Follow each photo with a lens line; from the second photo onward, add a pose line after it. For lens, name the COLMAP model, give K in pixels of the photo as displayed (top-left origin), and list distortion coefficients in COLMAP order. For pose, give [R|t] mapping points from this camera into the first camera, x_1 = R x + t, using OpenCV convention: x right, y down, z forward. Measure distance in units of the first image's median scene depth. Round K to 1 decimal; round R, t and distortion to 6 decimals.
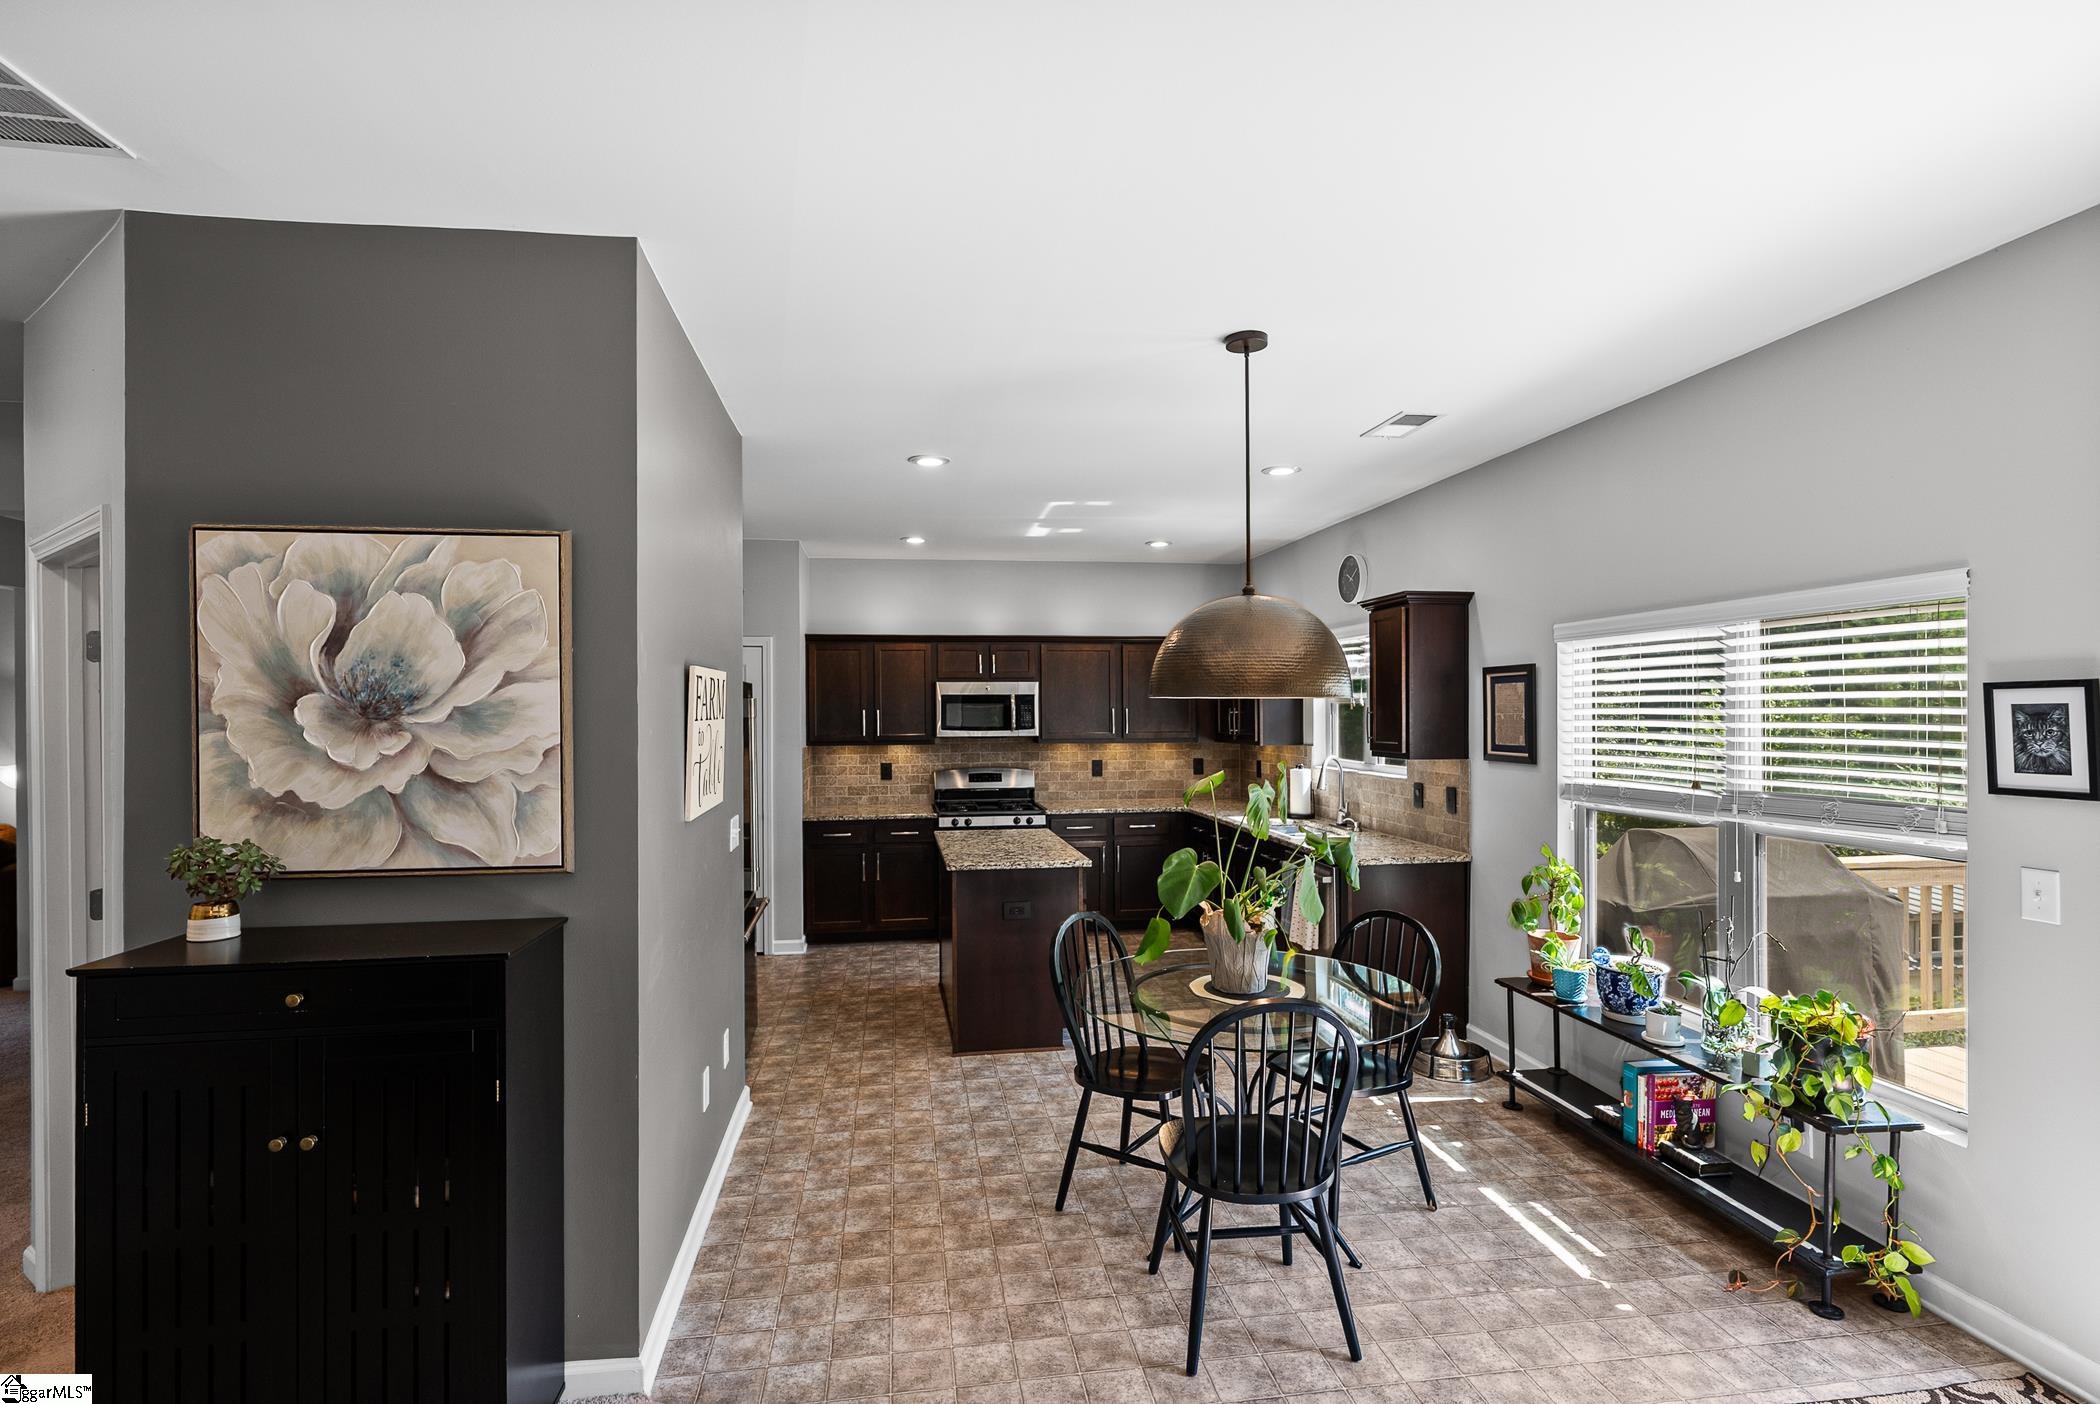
lens RADIAL K [[1018.7, 0, 1033.6], [0, 1018.7, 696.3], [0, 0, 1]] dist [0.023051, -0.000785]
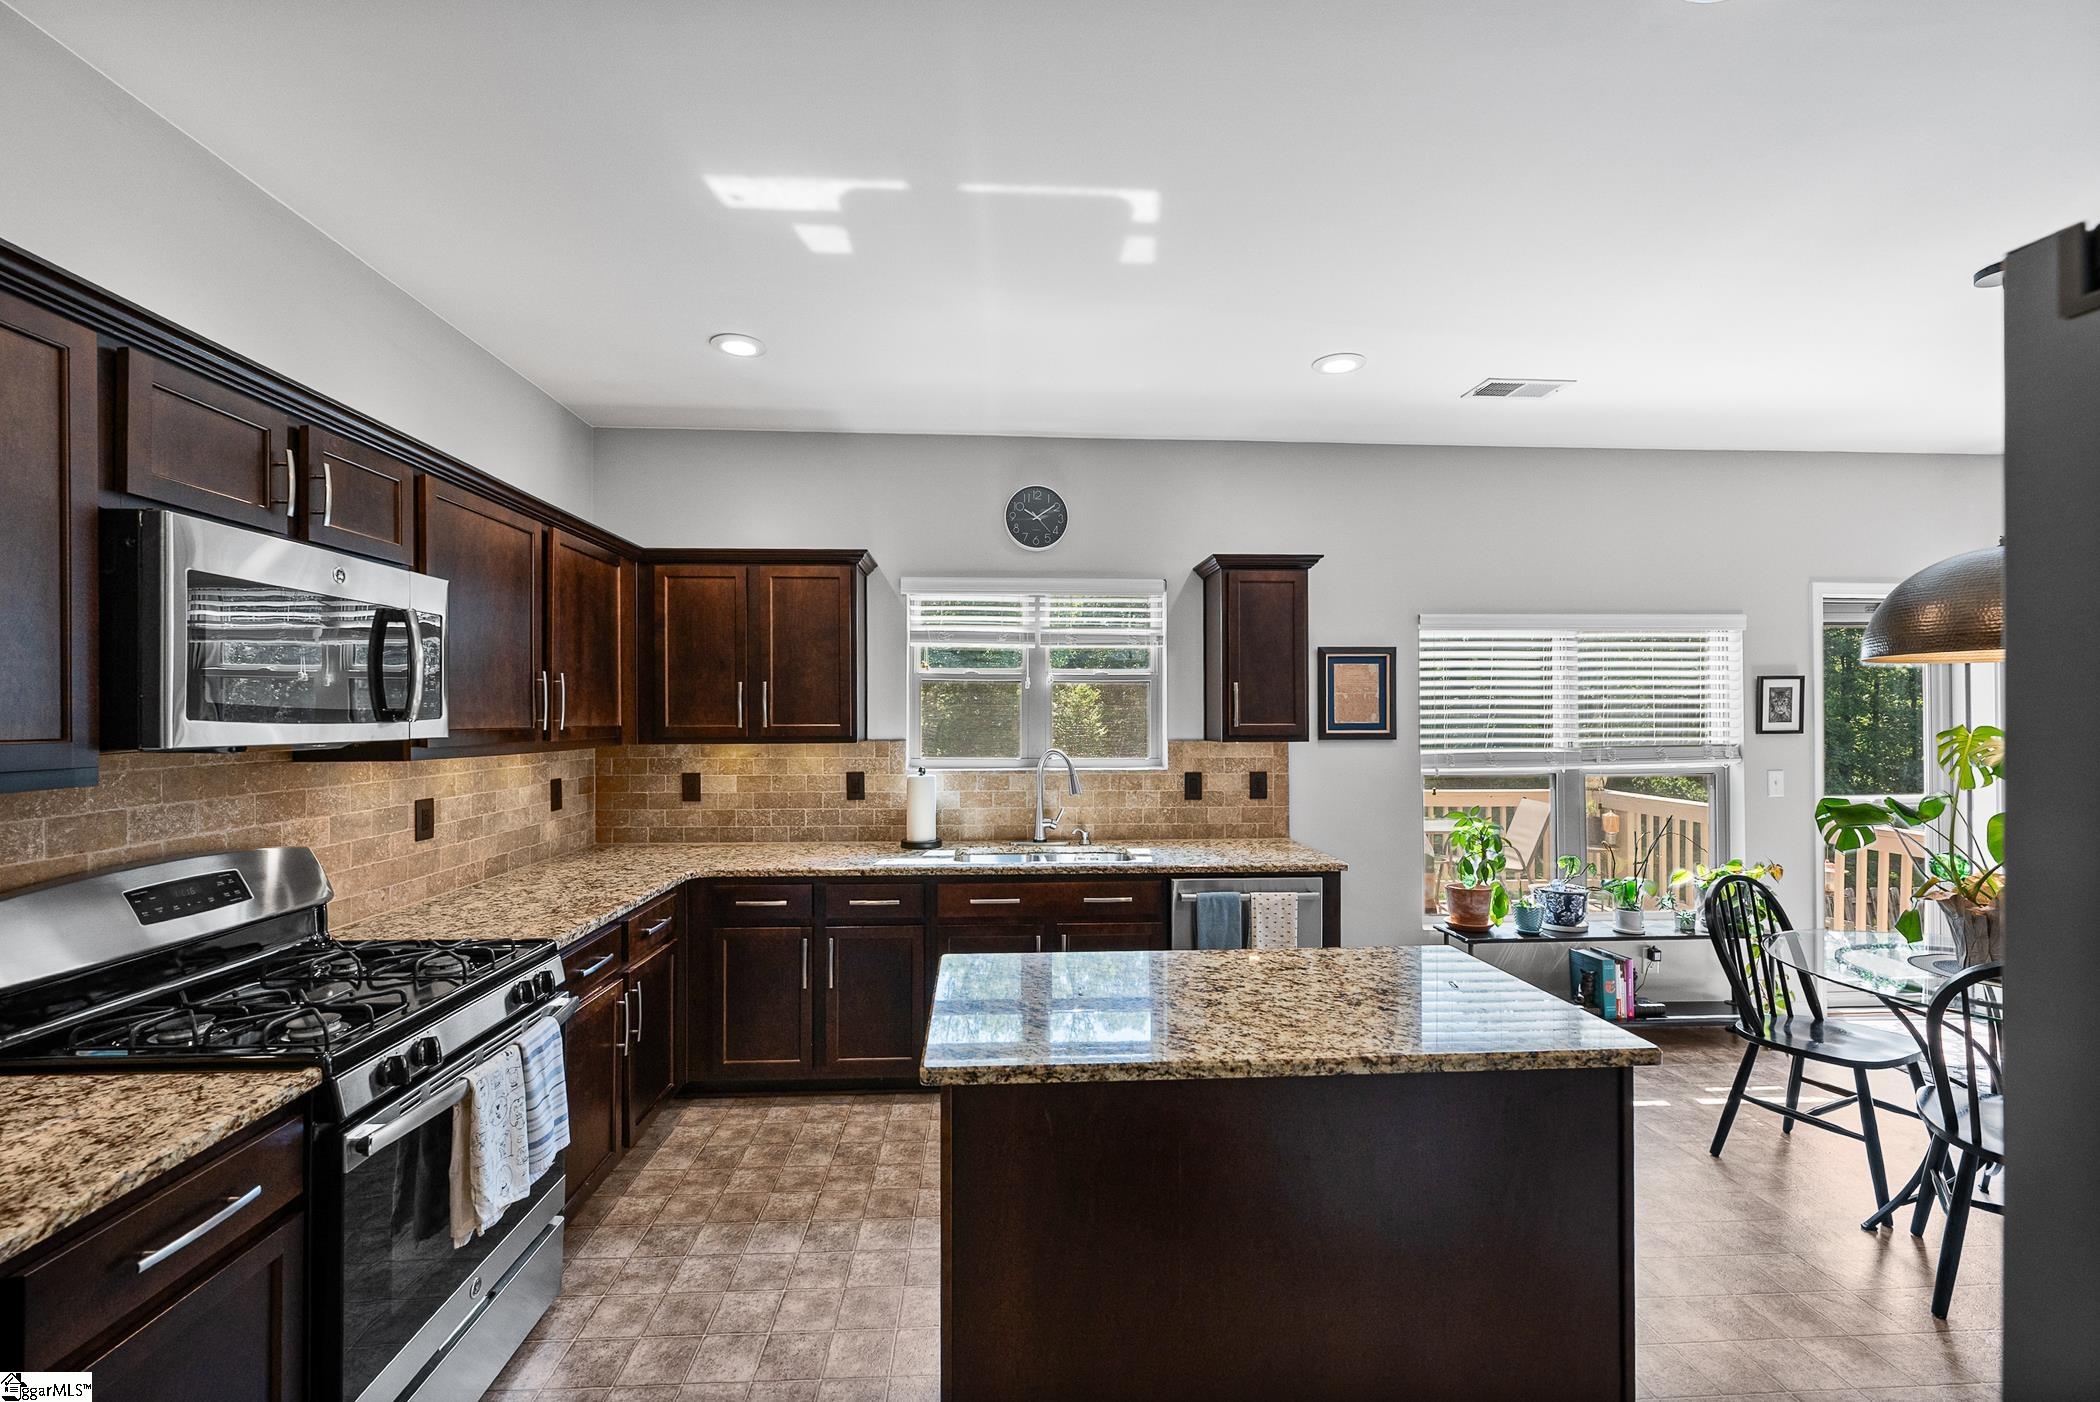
lens RADIAL K [[852.1, 0, 1053.4], [0, 852.1, 700.6], [0, 0, 1]] dist [0.000730, -0.001600]
pose [[0.078708, 0.022695, 0.996639, -0.366233], [-0.013694, 0.999671, -0.021682, 0.040752], [-0.996804, -0.011942, 0.078993, 1.063362]]
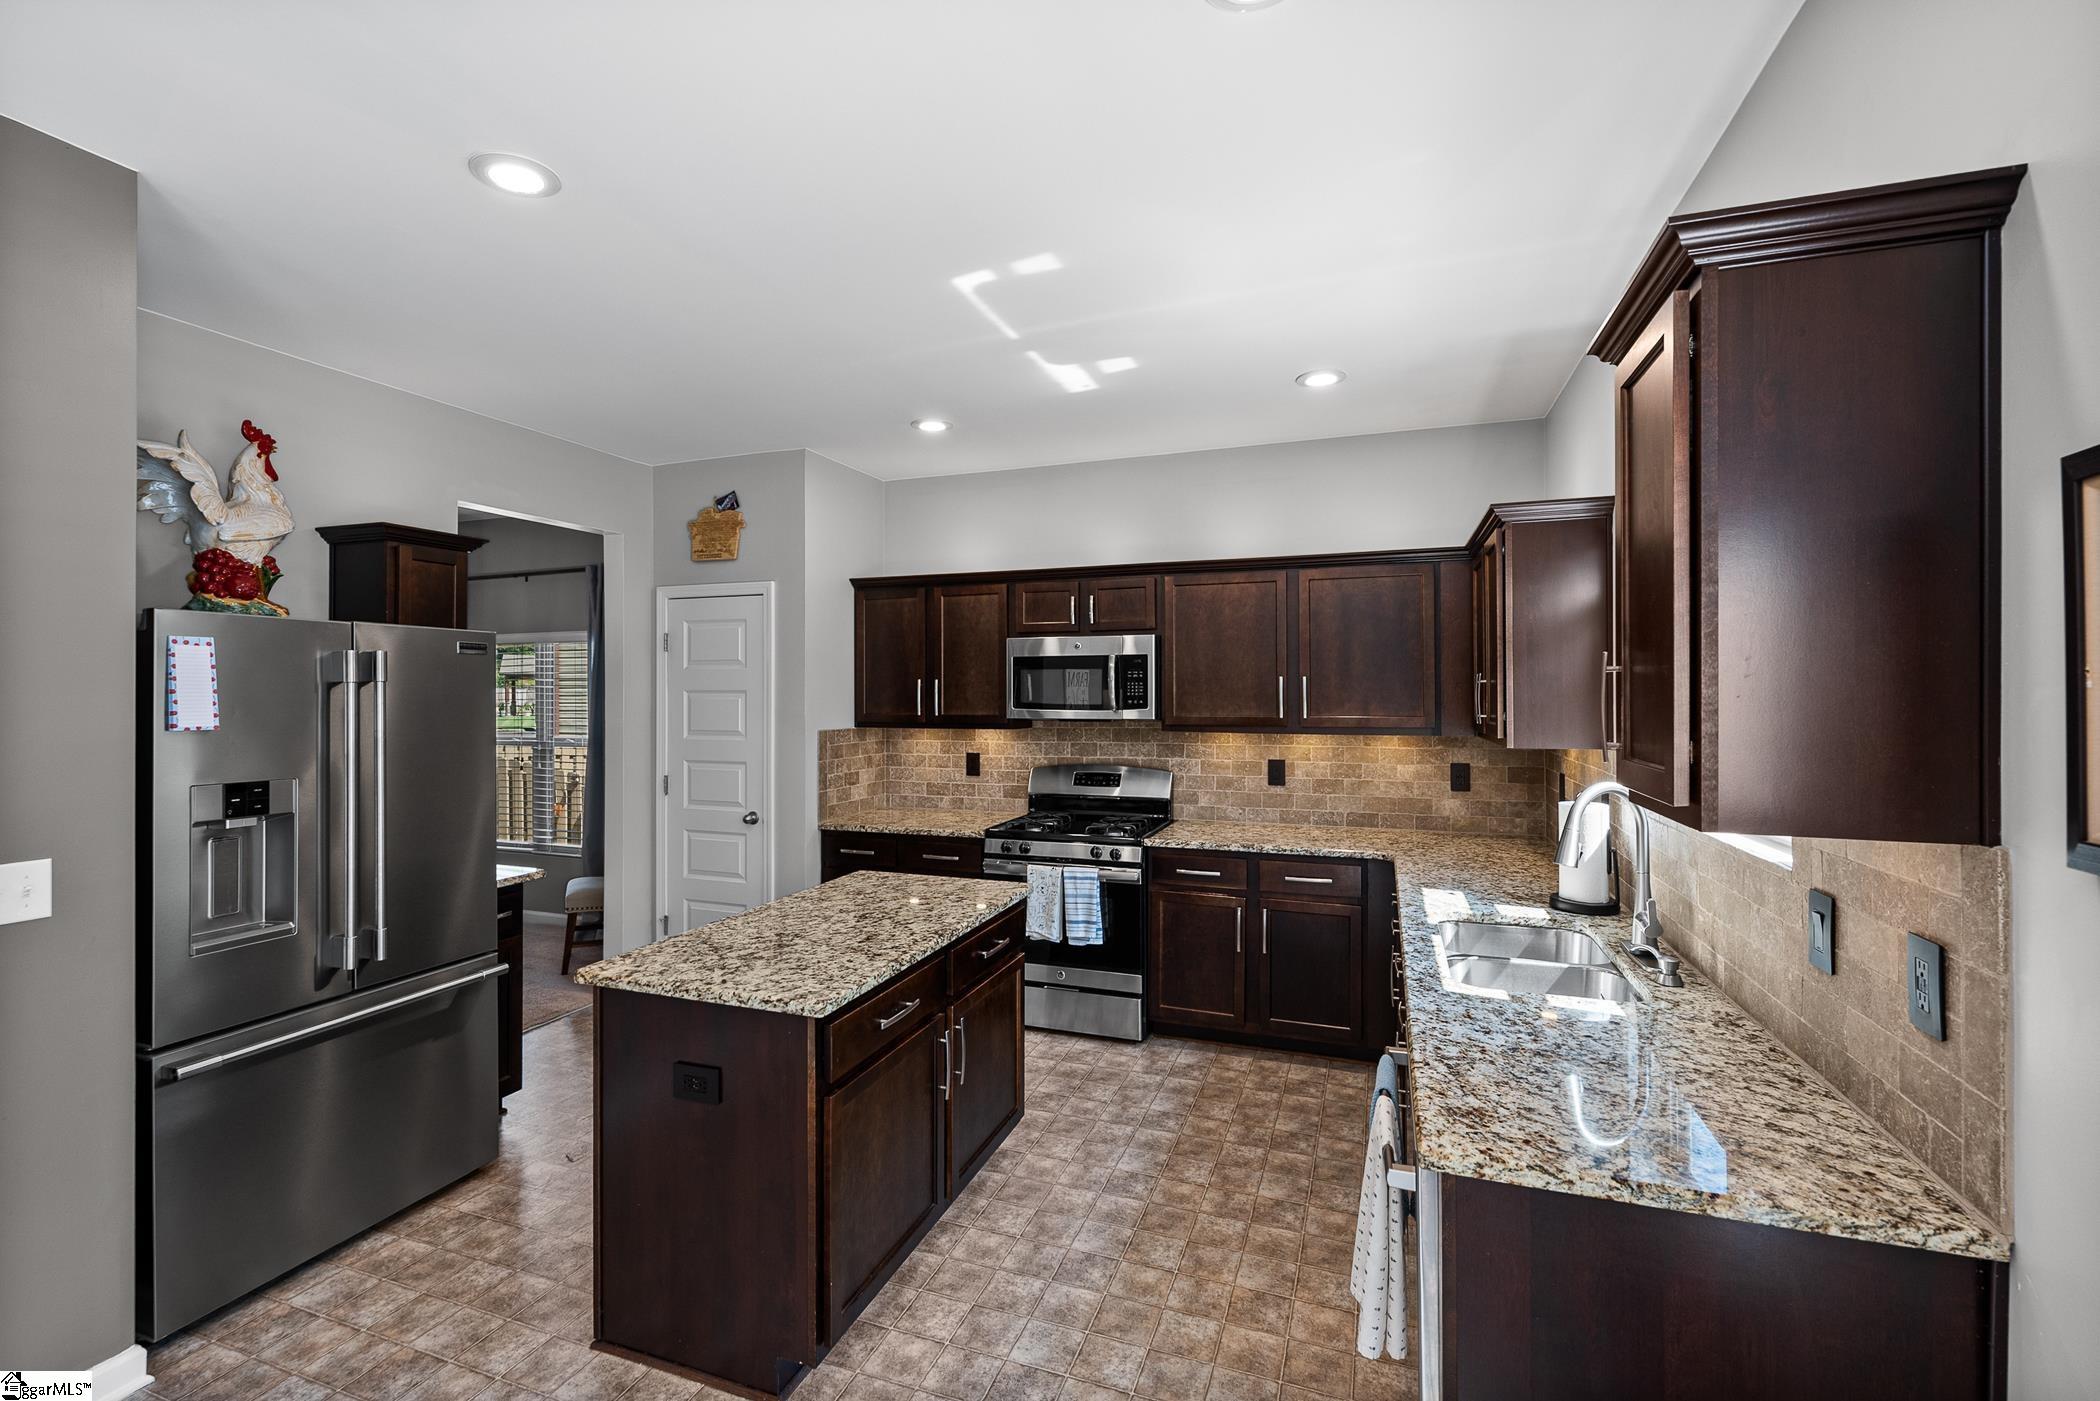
lens RADIAL K [[912.5, 0, 1034.6], [0, 912.5, 695.3], [0, 0, 1]] dist [-0.025549, 0.000391]
pose [[0.876329, 0.006634, -0.481668, 0.293956], [0.004000, 0.999770, 0.021047, 0.015377], [0.481697, -0.020370, 0.876101, 0.637763]]
